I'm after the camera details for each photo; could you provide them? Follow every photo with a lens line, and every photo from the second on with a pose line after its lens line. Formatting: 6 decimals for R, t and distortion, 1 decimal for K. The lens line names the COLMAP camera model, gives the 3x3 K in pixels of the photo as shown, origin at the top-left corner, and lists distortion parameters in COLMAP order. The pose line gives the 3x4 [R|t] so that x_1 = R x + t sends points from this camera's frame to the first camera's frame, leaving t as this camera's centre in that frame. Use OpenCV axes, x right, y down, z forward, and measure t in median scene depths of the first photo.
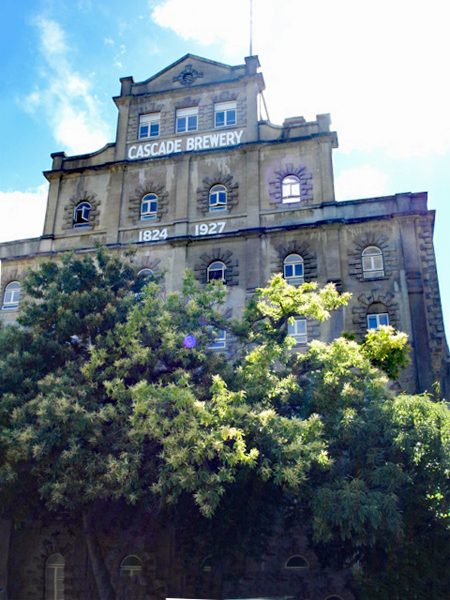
lens RADIAL K [[680.6, 0, 227.8], [0, 680.6, 303.9], [0, 0, 1]] dist [-0.090432, 0.000000]
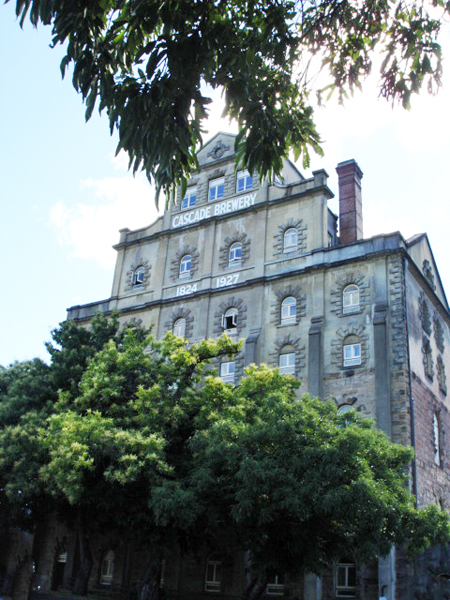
lens RADIAL K [[680.6, 0, 220.7], [0, 680.6, 304.0], [0, 0, 1]] dist [-0.090432, 0.000000]
pose [[0.944176, -0.087576, -0.317589, 0.342512], [0.075654, 0.995895, -0.049704, -0.011971], [0.320638, 0.022902, 0.946925, -0.138484]]
